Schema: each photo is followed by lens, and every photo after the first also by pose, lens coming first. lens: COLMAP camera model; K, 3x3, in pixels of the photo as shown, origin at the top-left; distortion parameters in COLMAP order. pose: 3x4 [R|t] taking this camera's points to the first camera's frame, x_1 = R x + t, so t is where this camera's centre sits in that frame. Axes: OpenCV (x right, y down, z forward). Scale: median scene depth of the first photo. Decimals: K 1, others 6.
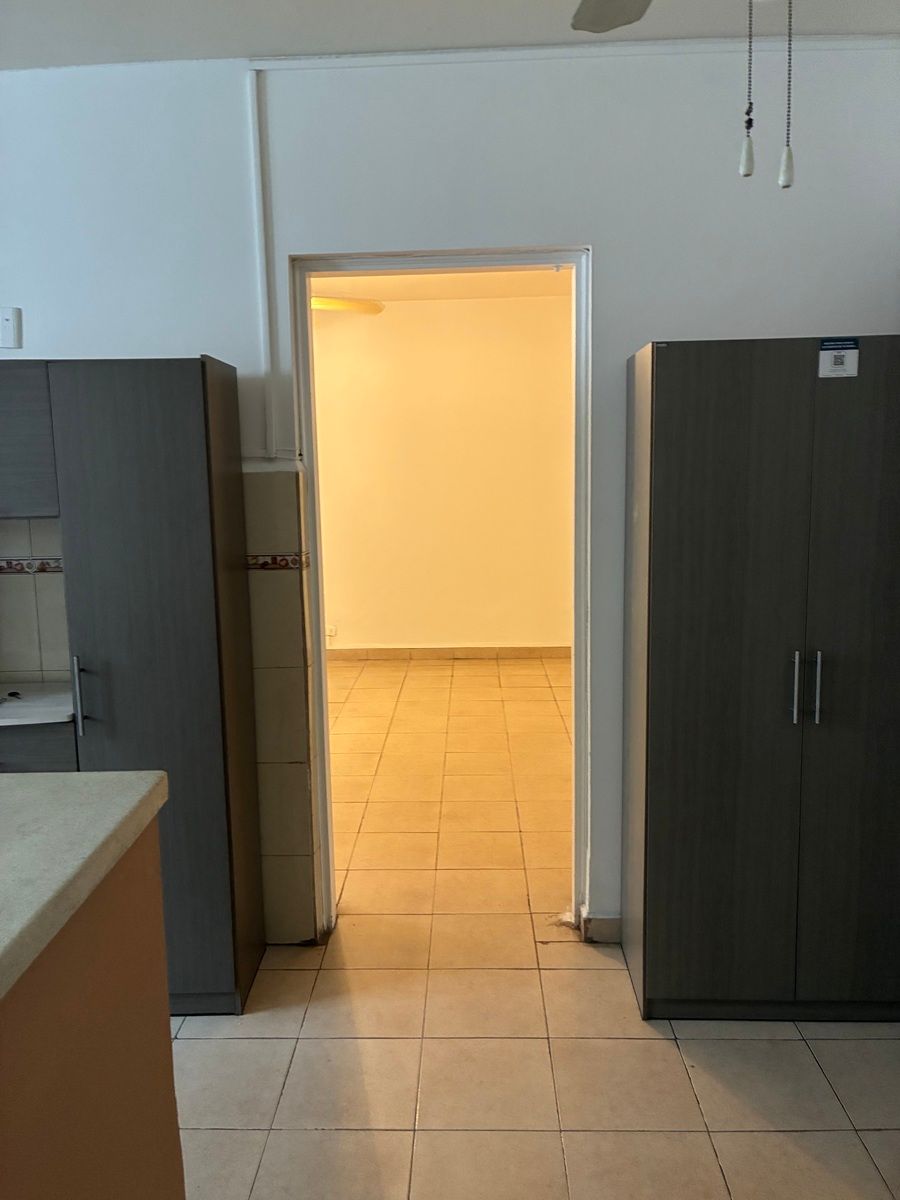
lens RADIAL K [[906.2, 0, 450.0], [0, 906.2, 600.5], [0, 0, 1]] dist [0.045139, -0.063868]
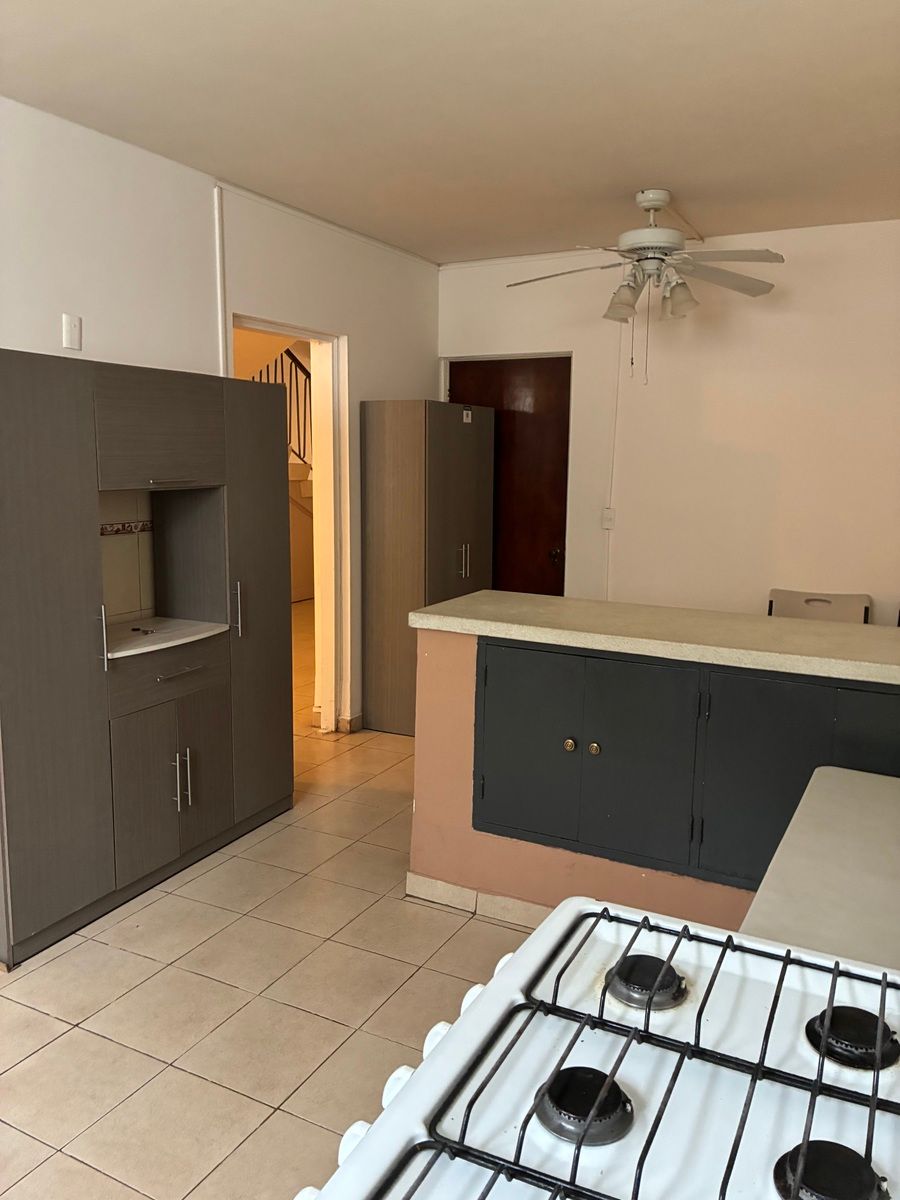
lens RADIAL K [[906.2, 0, 450.7], [0, 906.2, 599.5], [0, 0, 1]] dist [0.045139, -0.063868]
pose [[0.434378, -0.114114, 0.893473, -1.417066], [0.113861, 0.990942, 0.071207, 0.021534], [-0.893505, 0.070801, 0.443436, 0.049510]]
